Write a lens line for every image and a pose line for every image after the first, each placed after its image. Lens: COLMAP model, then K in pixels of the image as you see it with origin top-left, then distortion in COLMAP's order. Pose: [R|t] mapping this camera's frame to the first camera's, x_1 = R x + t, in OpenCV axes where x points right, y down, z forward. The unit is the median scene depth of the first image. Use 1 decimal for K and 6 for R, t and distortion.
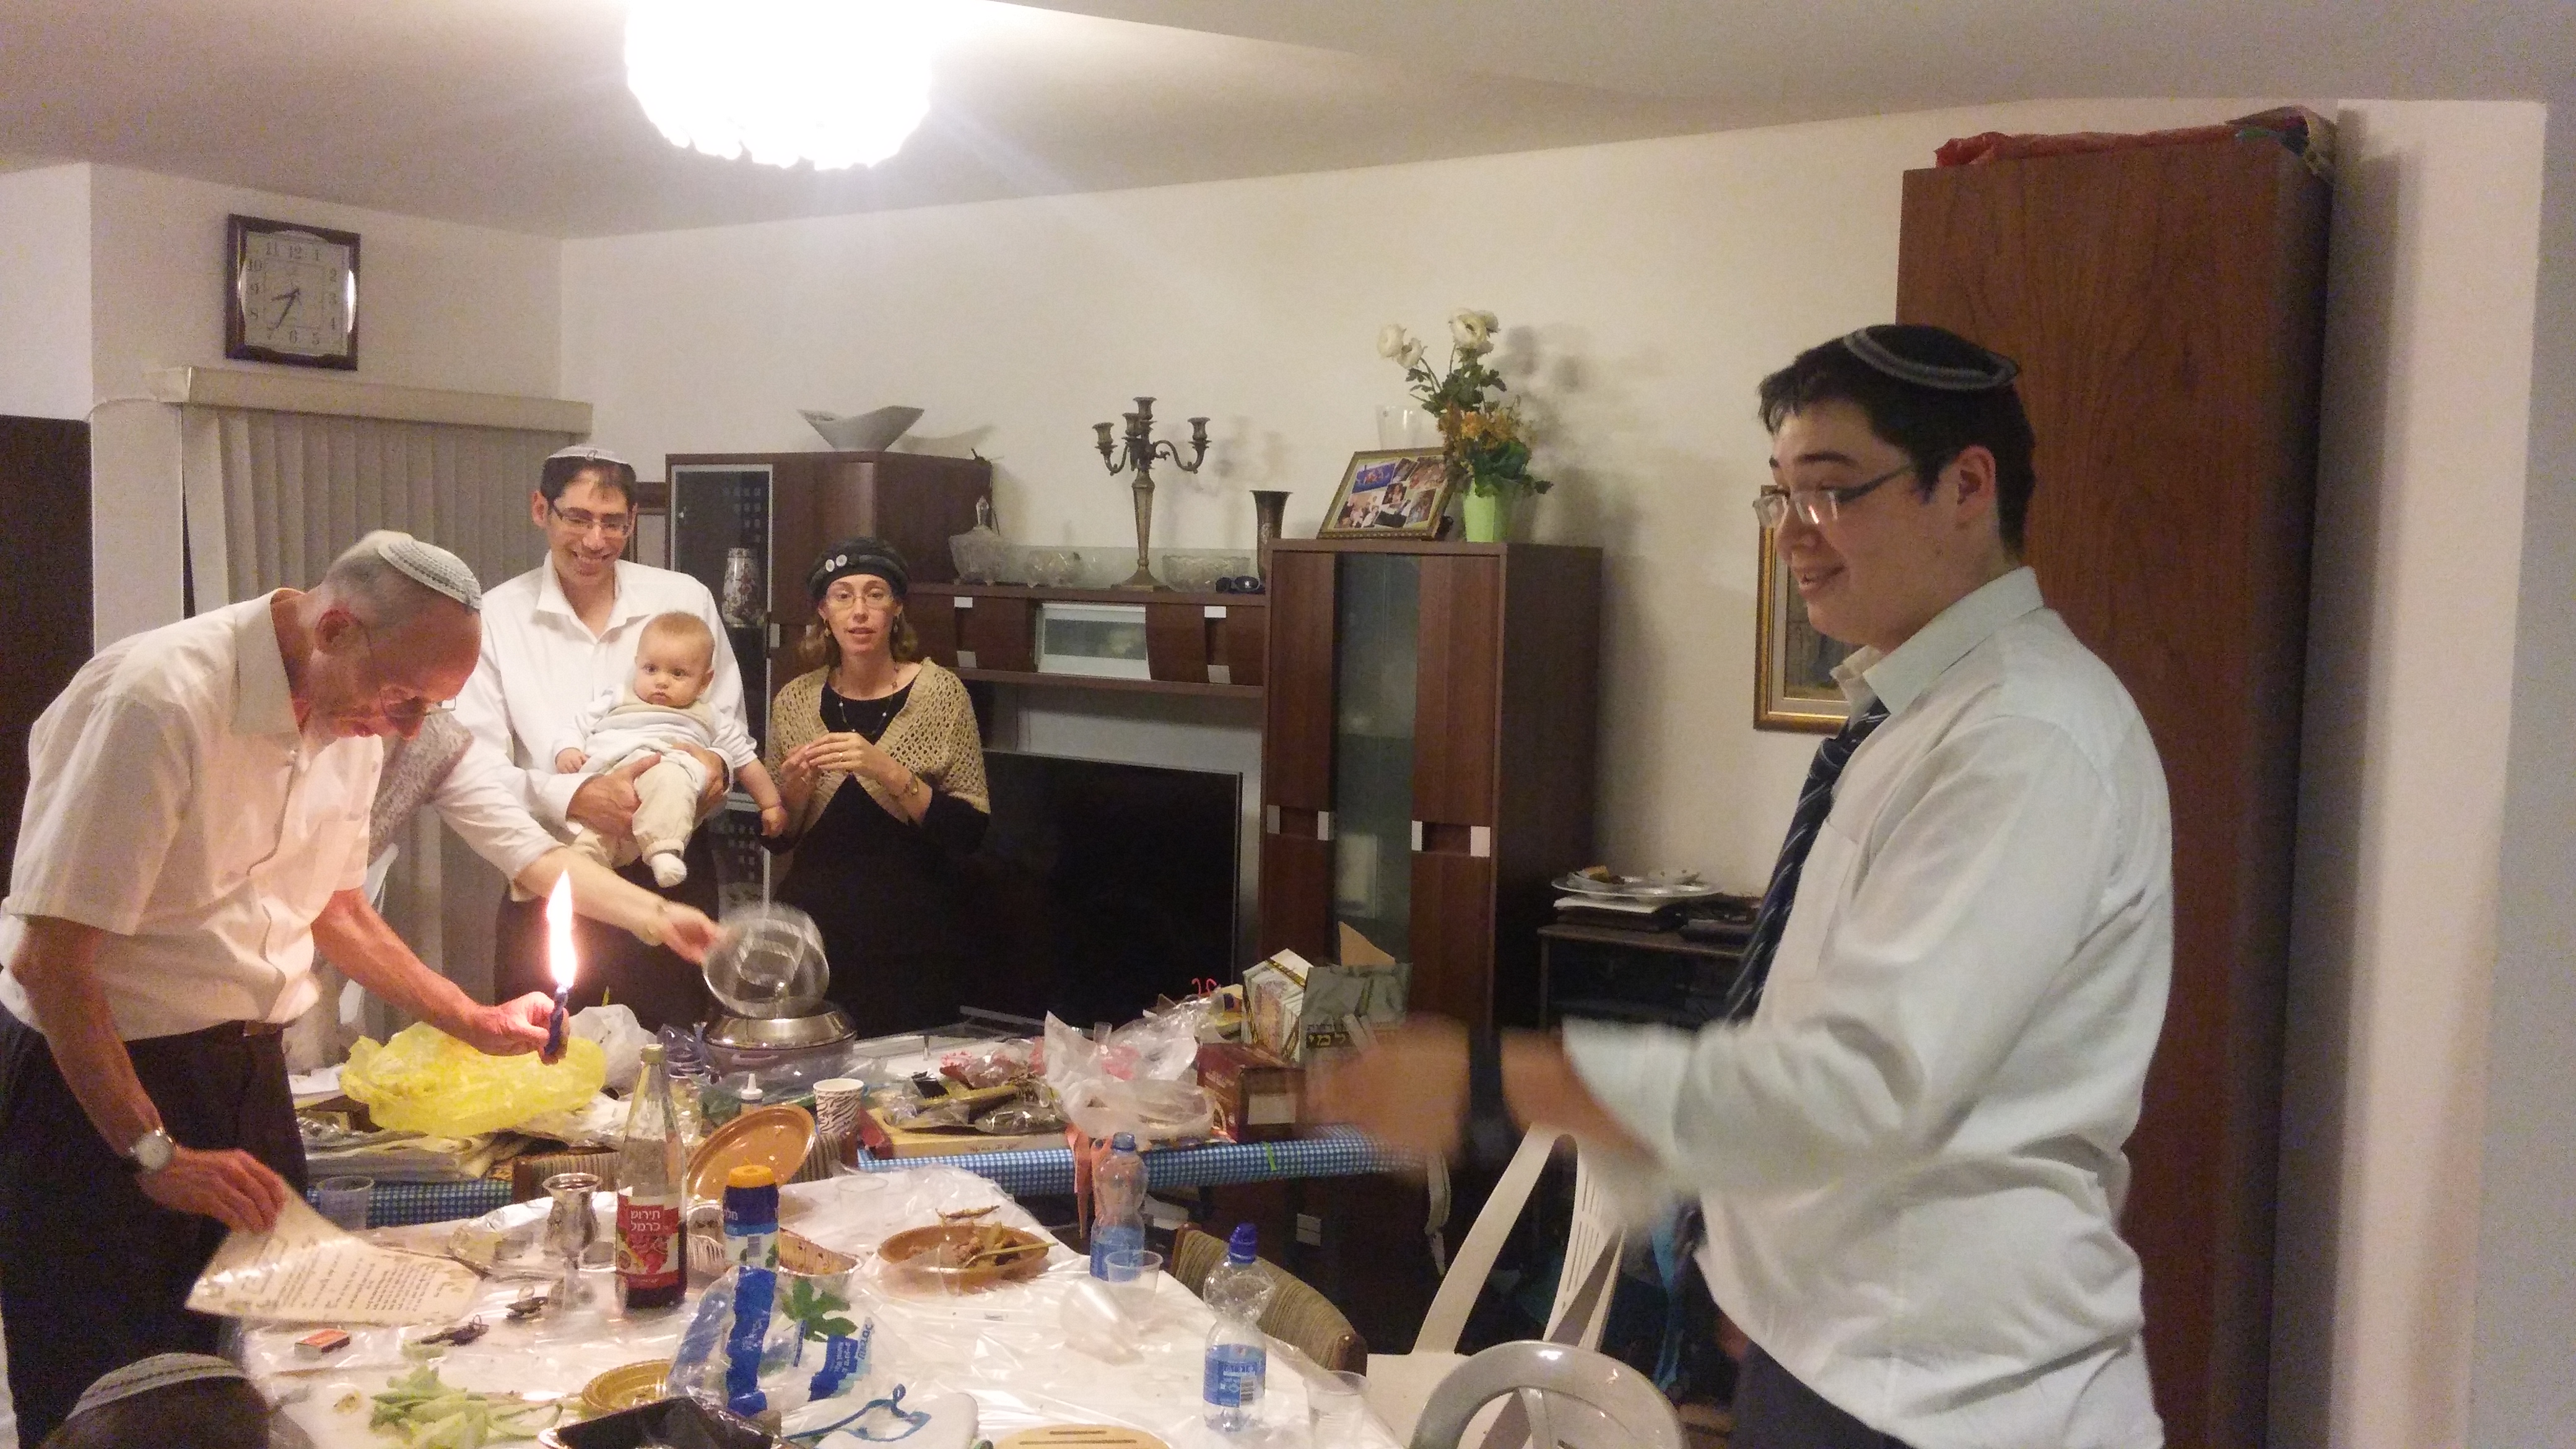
lens RADIAL K [[2254.6, 0, 1298.5], [0, 2254.6, 736.4], [0, 0, 1]] dist [0.065954, -0.081811]
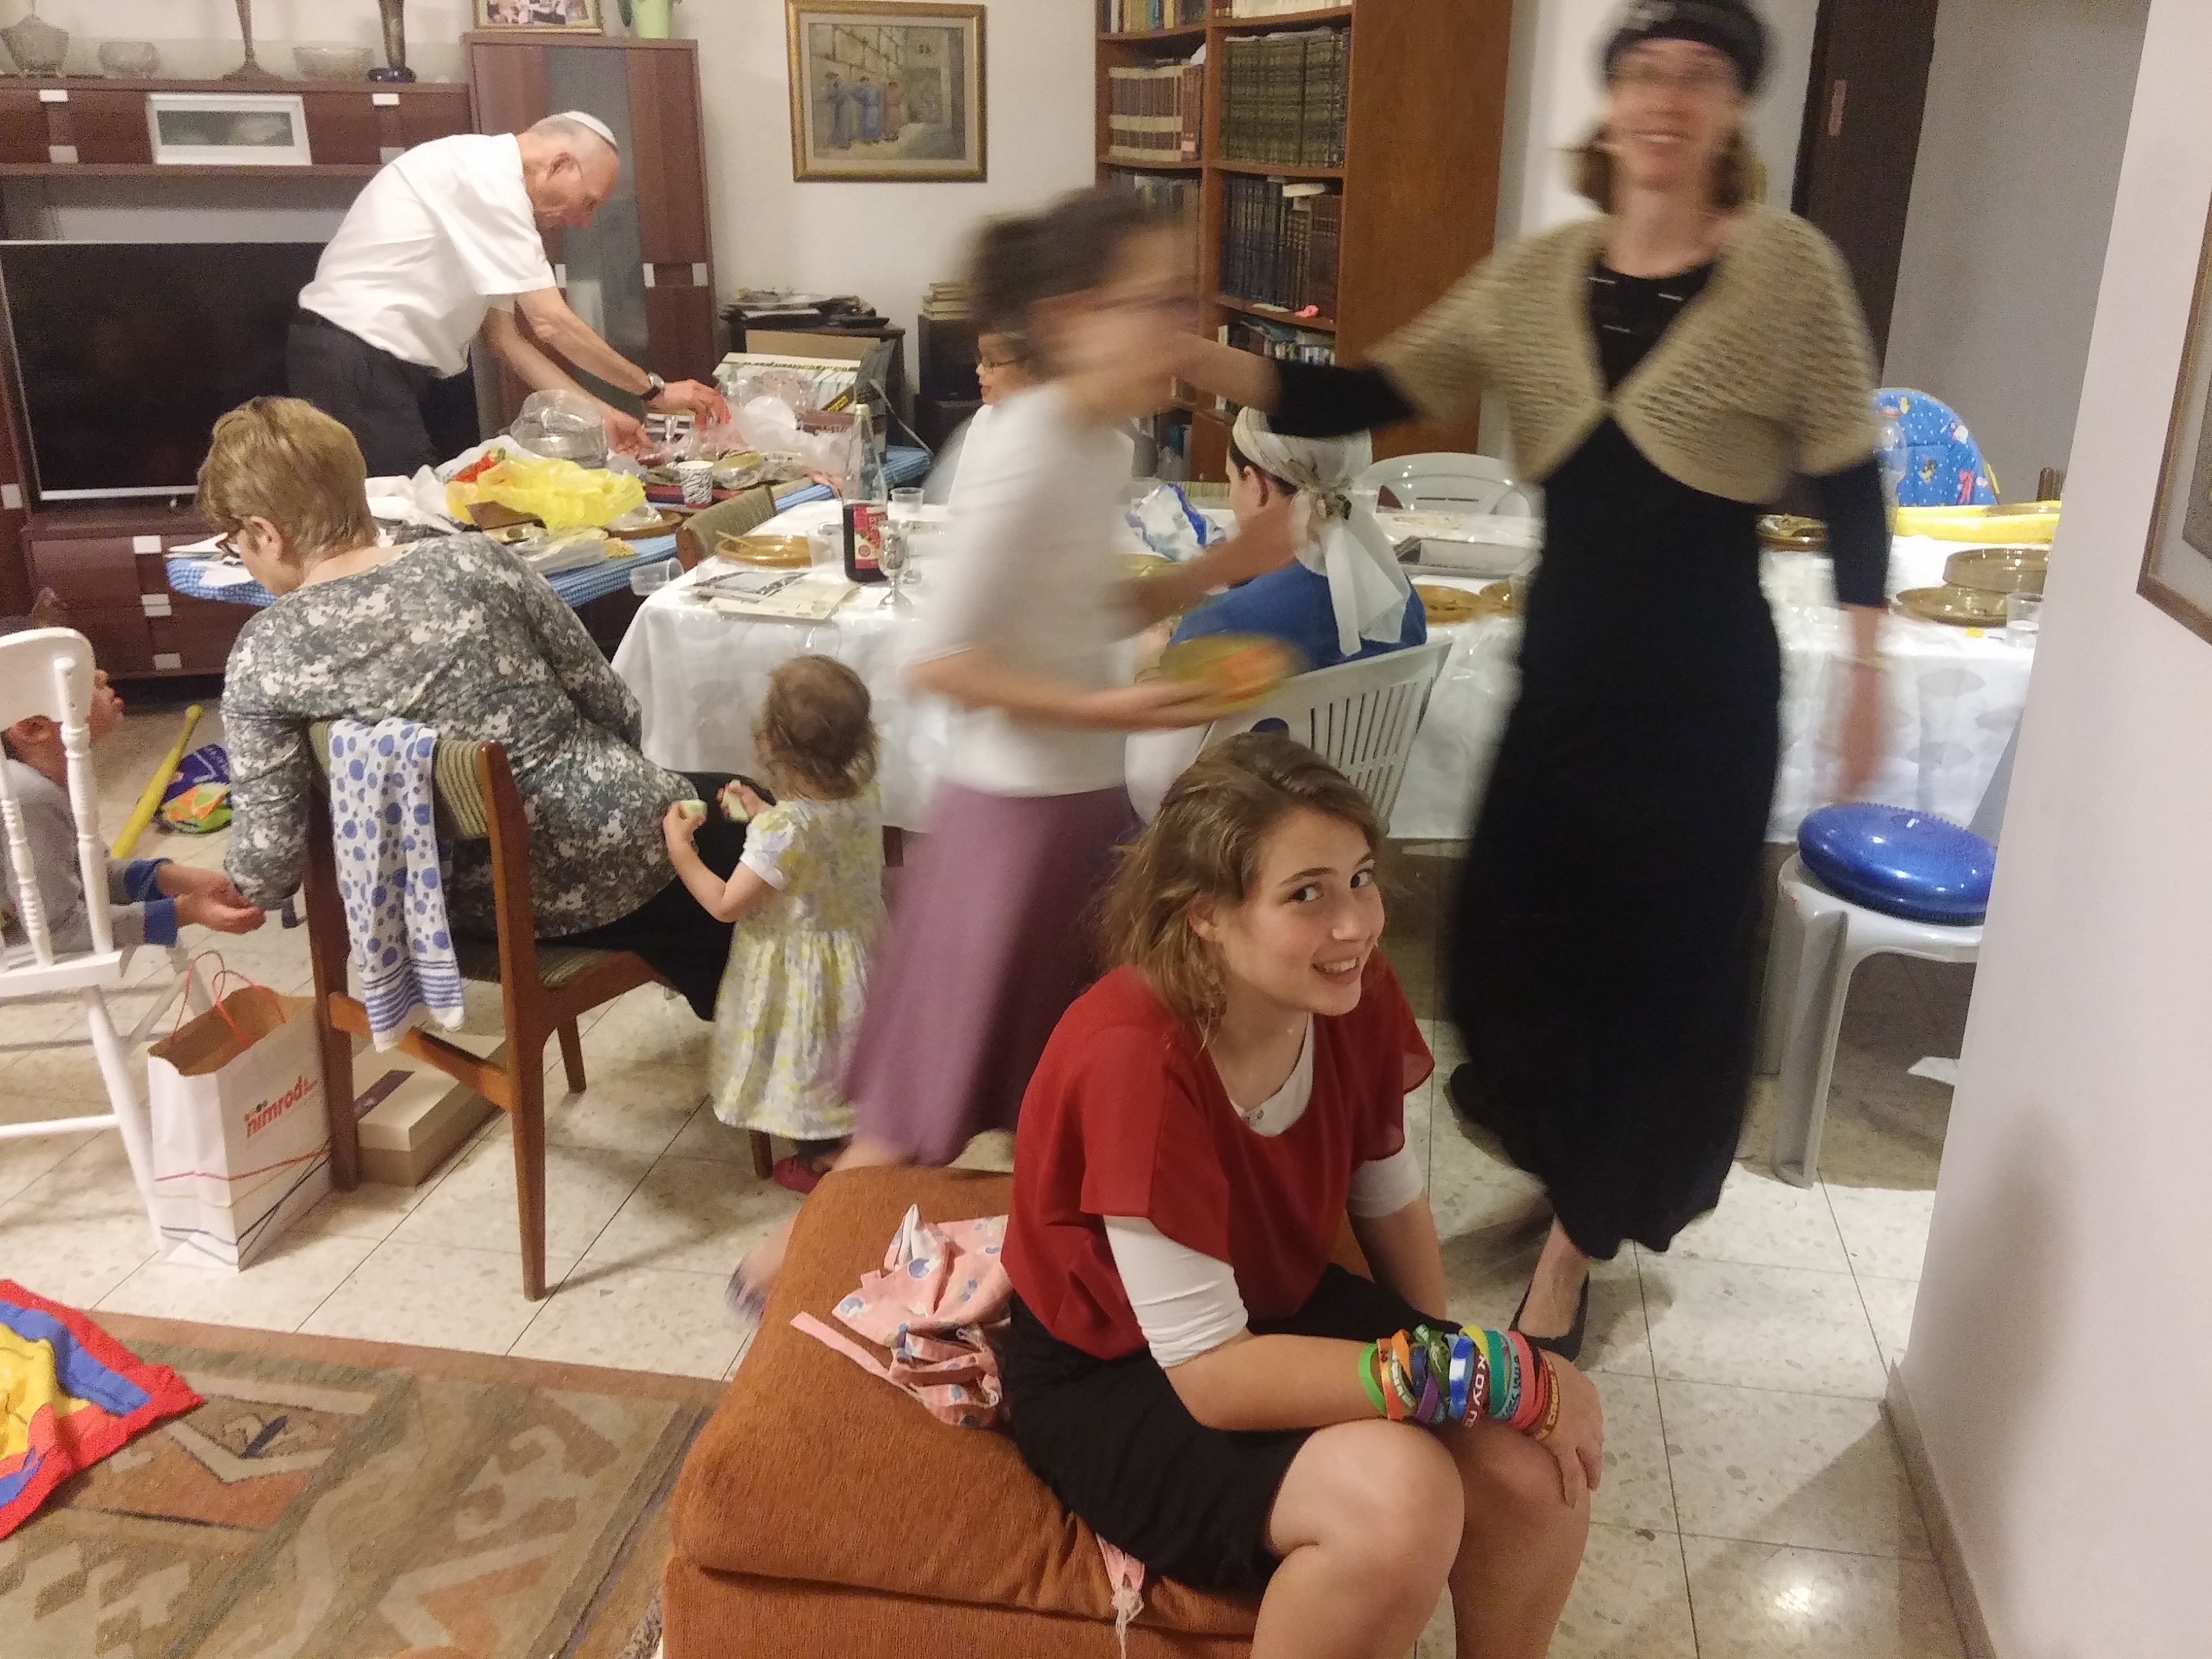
lens RADIAL K [[1895.1, 0, 1115.0], [0, 1895.1, 837.1], [0, 0, 1]] dist [0.073367, -0.092517]
pose [[0.578033, -0.305835, 0.756534, -0.767653], [0.064670, 0.941362, 0.331142, -0.000269], [-0.813447, -0.142486, 0.563916, 0.081636]]
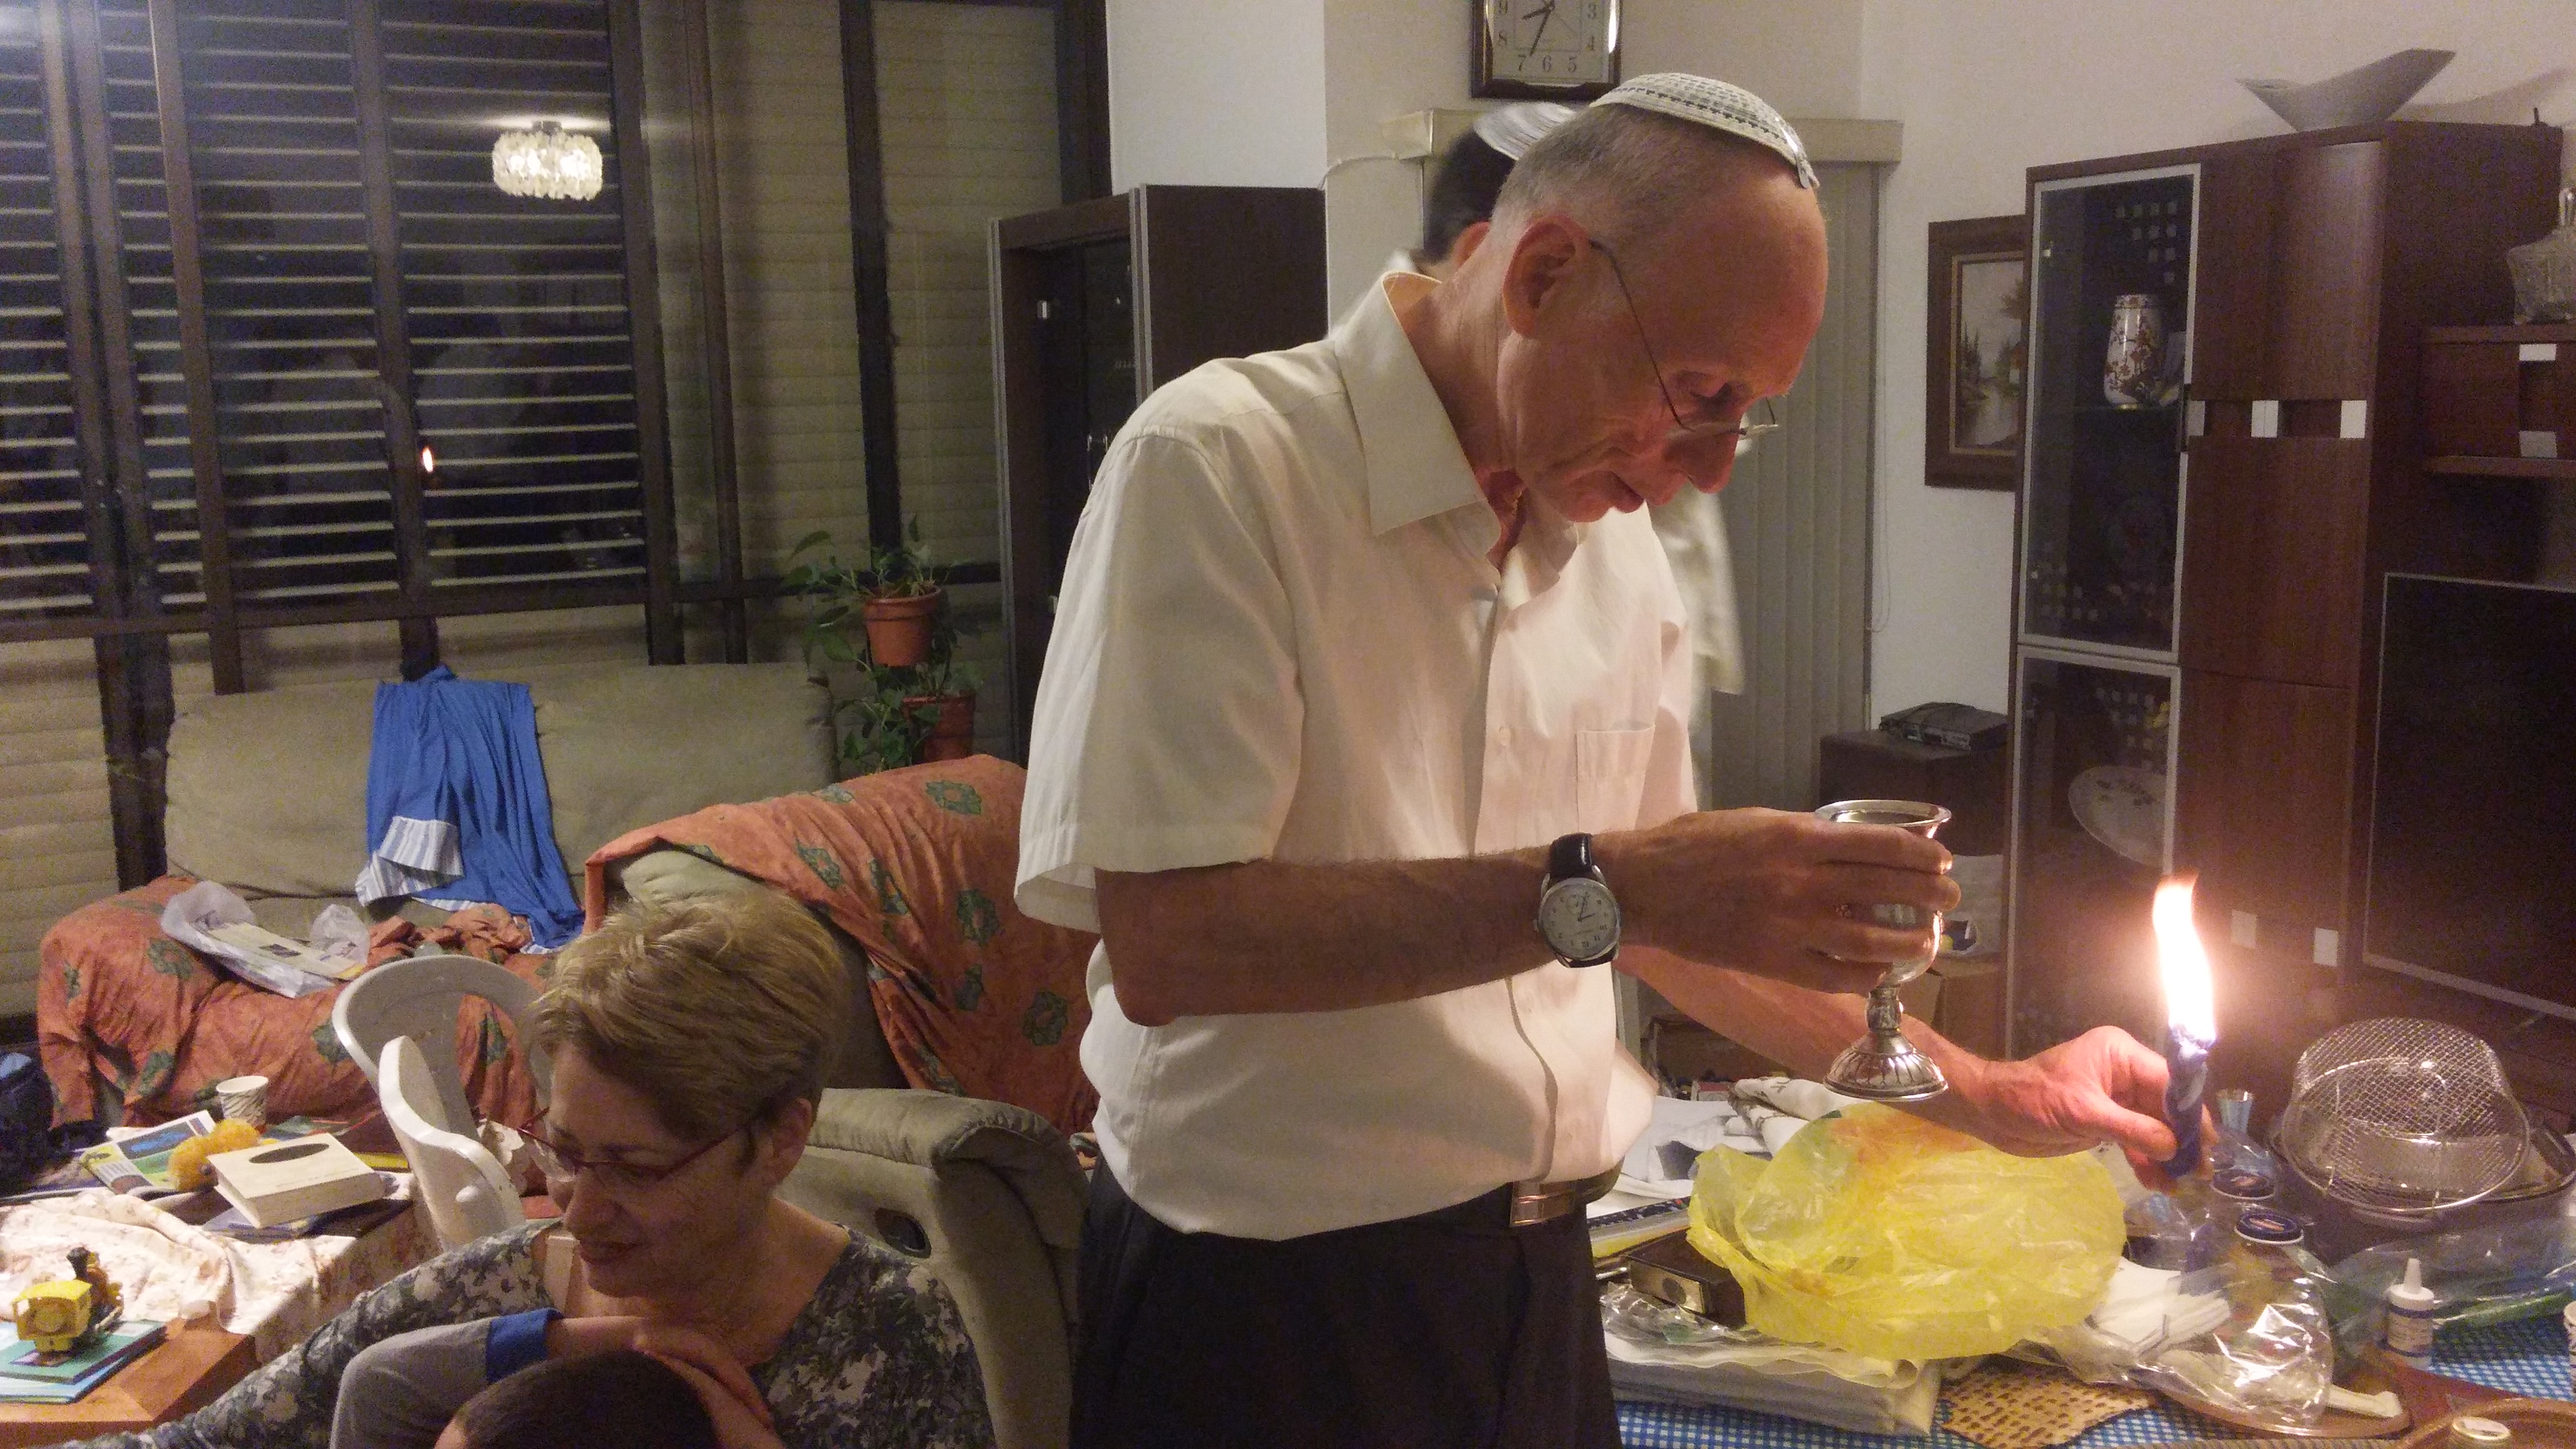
lens RADIAL K [[2258.3, 0, 1292.0], [0, 2258.3, 723.1], [0, 0, 1]] dist [0.063516, -0.069489]
pose [[0.872436, 0.031201, -0.487732, -0.166348], [0.009868, 0.996632, 0.081409, -0.014777], [0.488629, -0.075837, 0.869190, 0.332573]]
